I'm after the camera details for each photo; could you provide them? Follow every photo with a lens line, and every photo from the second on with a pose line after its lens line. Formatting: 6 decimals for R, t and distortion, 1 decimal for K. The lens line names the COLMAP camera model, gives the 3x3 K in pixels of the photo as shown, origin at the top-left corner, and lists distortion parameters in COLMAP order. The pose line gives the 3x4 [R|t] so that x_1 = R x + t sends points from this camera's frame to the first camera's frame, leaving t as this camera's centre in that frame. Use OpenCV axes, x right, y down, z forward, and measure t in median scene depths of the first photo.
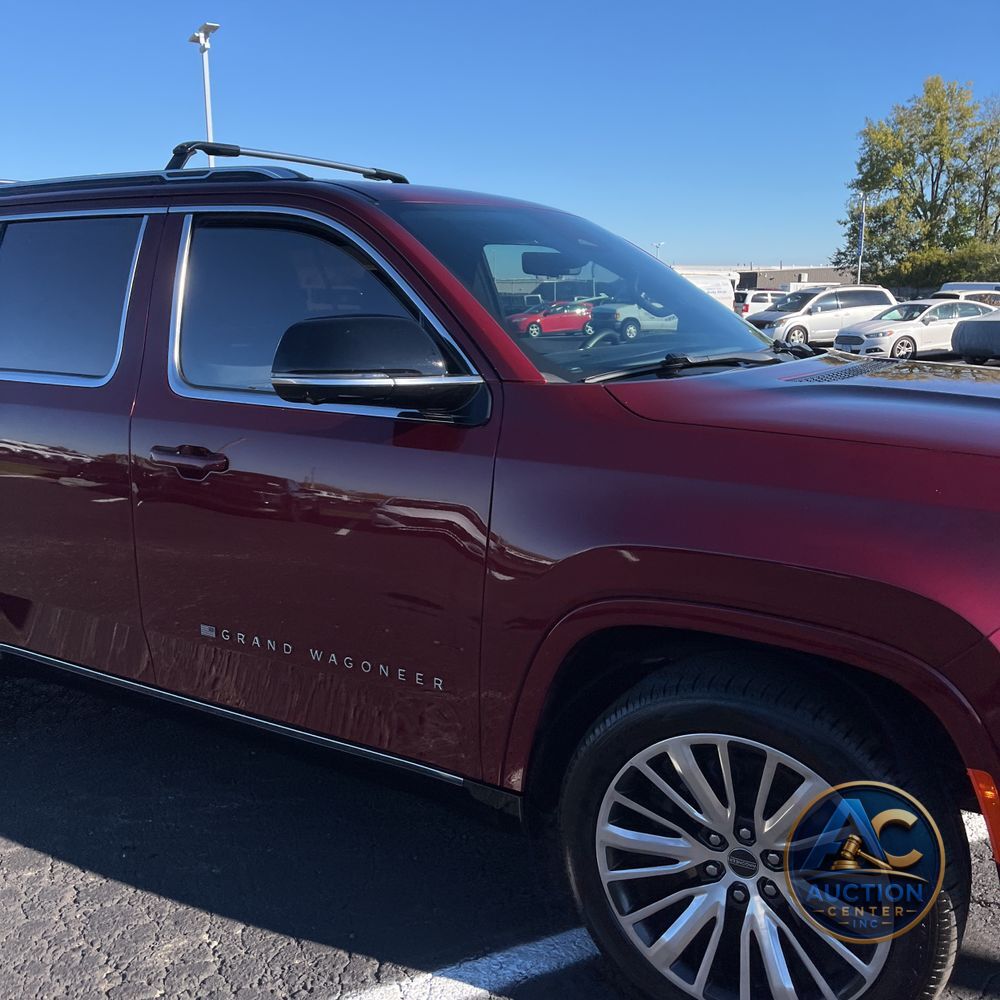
lens RADIAL K [[963.0, 0, 514.1], [0, 963.0, 575.0], [0, 0, 1]] dist [0.072935, -0.091276]
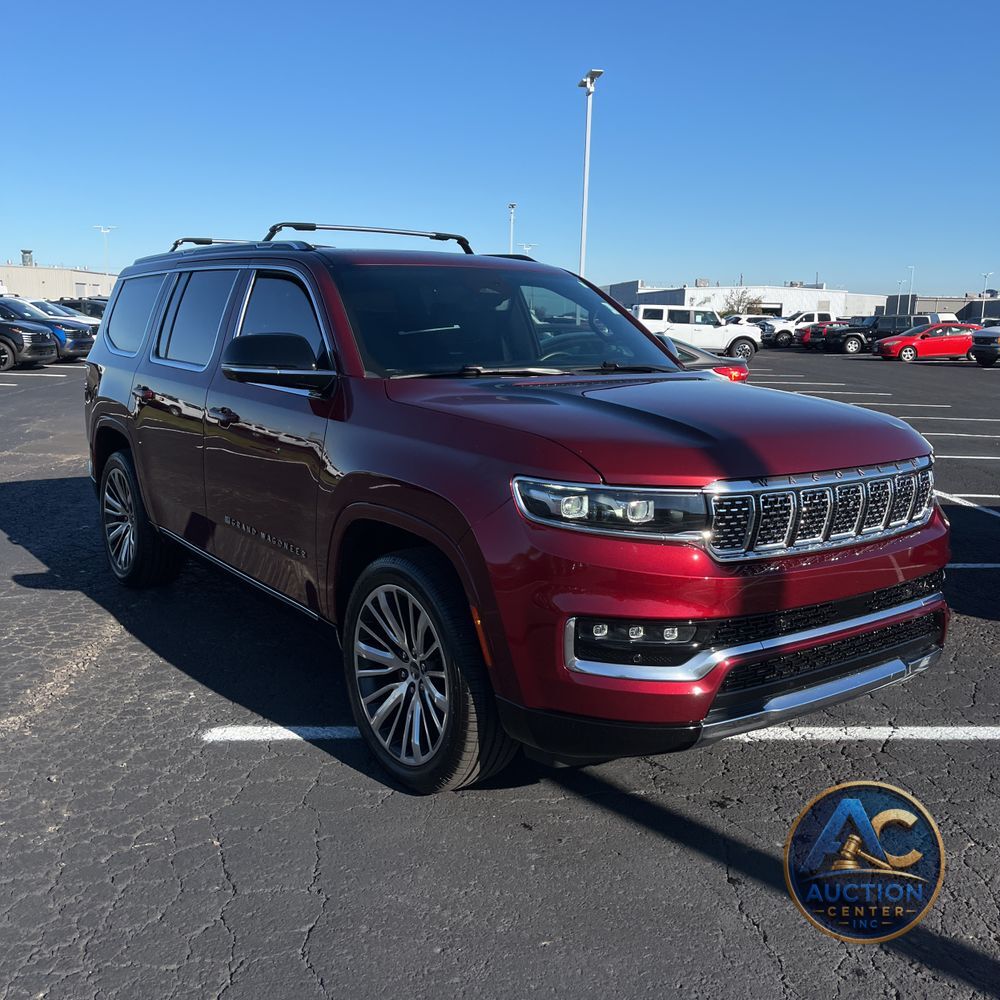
lens RADIAL K [[963.0, 0, 514.1], [0, 963.0, 575.0], [0, 0, 1]] dist [0.072935, -0.091276]
pose [[0.926357, 0.118597, -0.357489, 0.752192], [-0.124818, 0.992163, 0.005712, 0.081833], [0.355365, 0.039329, 0.933900, -0.376997]]
